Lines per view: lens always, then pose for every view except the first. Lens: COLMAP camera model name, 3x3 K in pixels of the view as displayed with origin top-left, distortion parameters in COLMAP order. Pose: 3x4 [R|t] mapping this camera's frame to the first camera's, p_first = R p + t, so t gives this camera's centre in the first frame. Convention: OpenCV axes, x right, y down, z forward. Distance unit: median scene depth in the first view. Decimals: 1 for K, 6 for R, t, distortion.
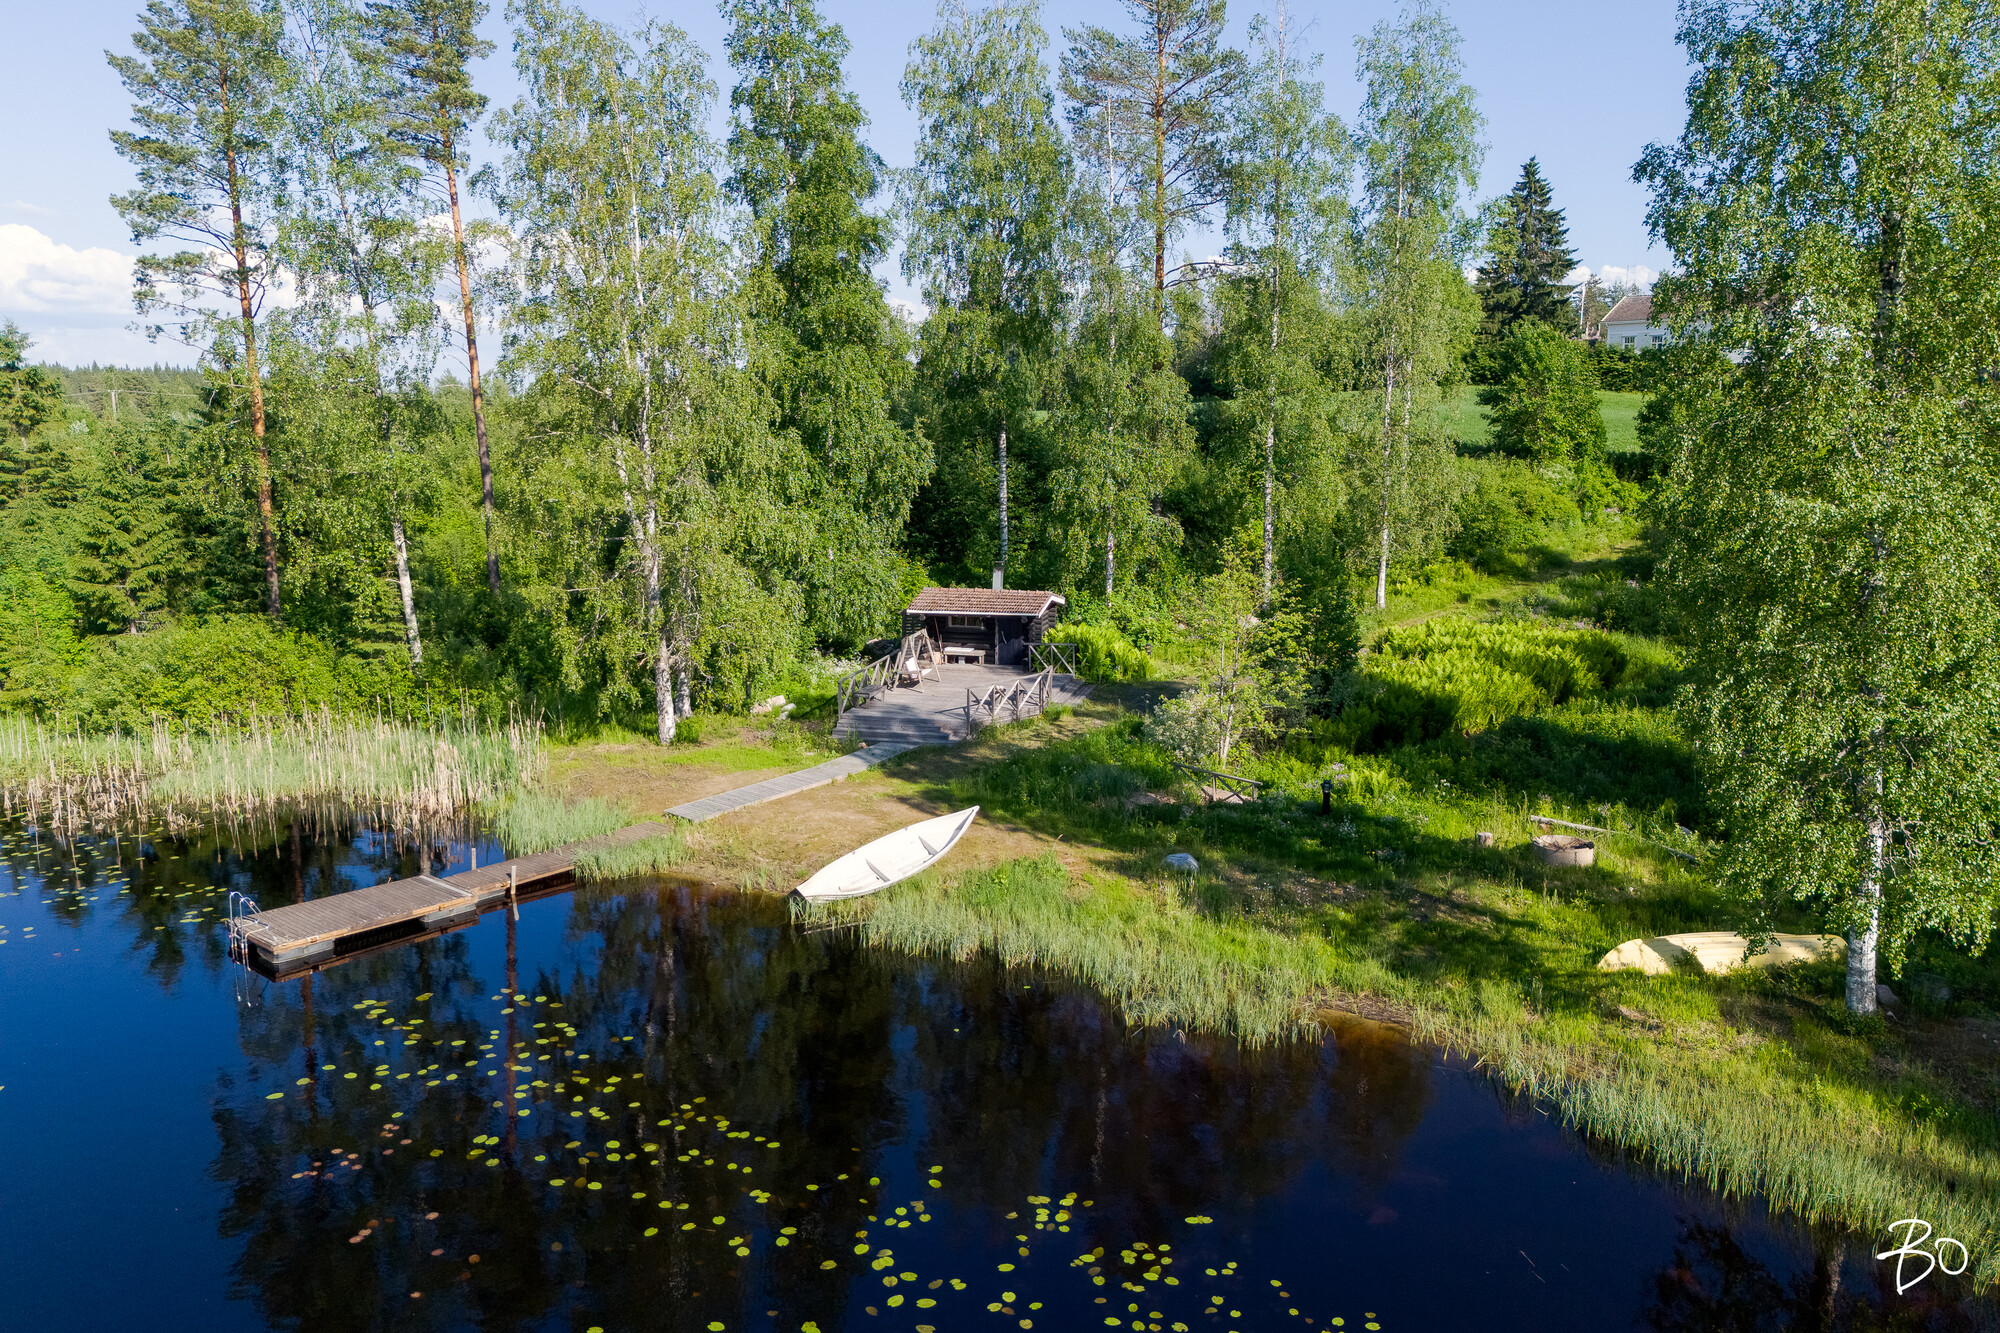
lens RADIAL K [[1378.8, 0, 1017.2], [0, 1378.8, 673.8], [0, 0, 1]] dist [0.068705, -0.079694]
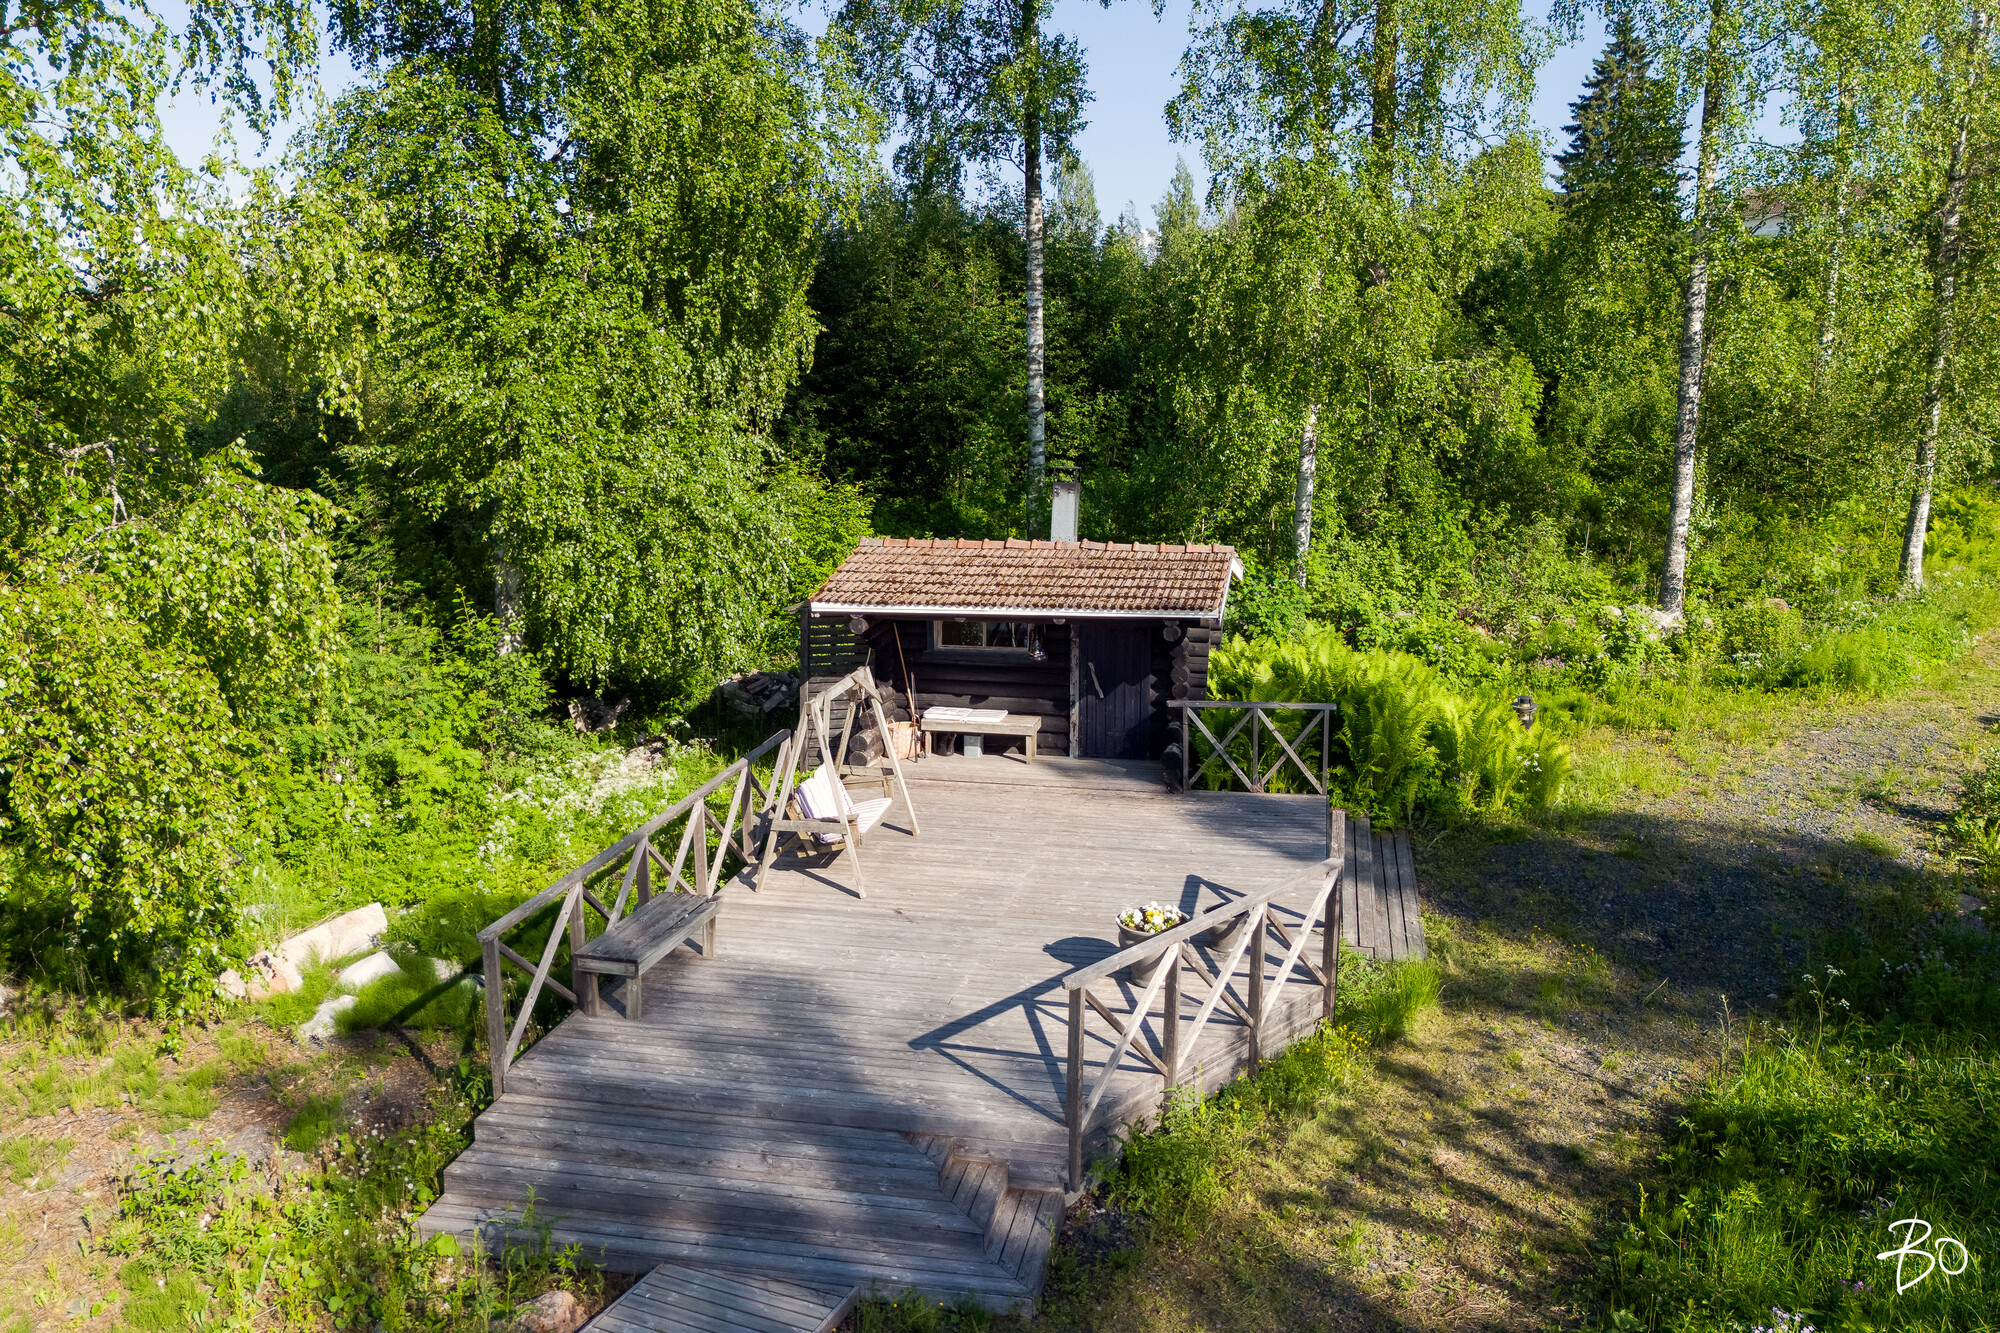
lens RADIAL K [[1378.8, 0, 1017.2], [0, 1378.8, 673.8], [0, 0, 1]] dist [0.068705, -0.079694]
pose [[0.999015, -0.012789, 0.042502, -0.043780], [0.012130, 0.999803, 0.015730, -0.033397], [-0.042695, -0.015199, 0.998973, 0.653241]]
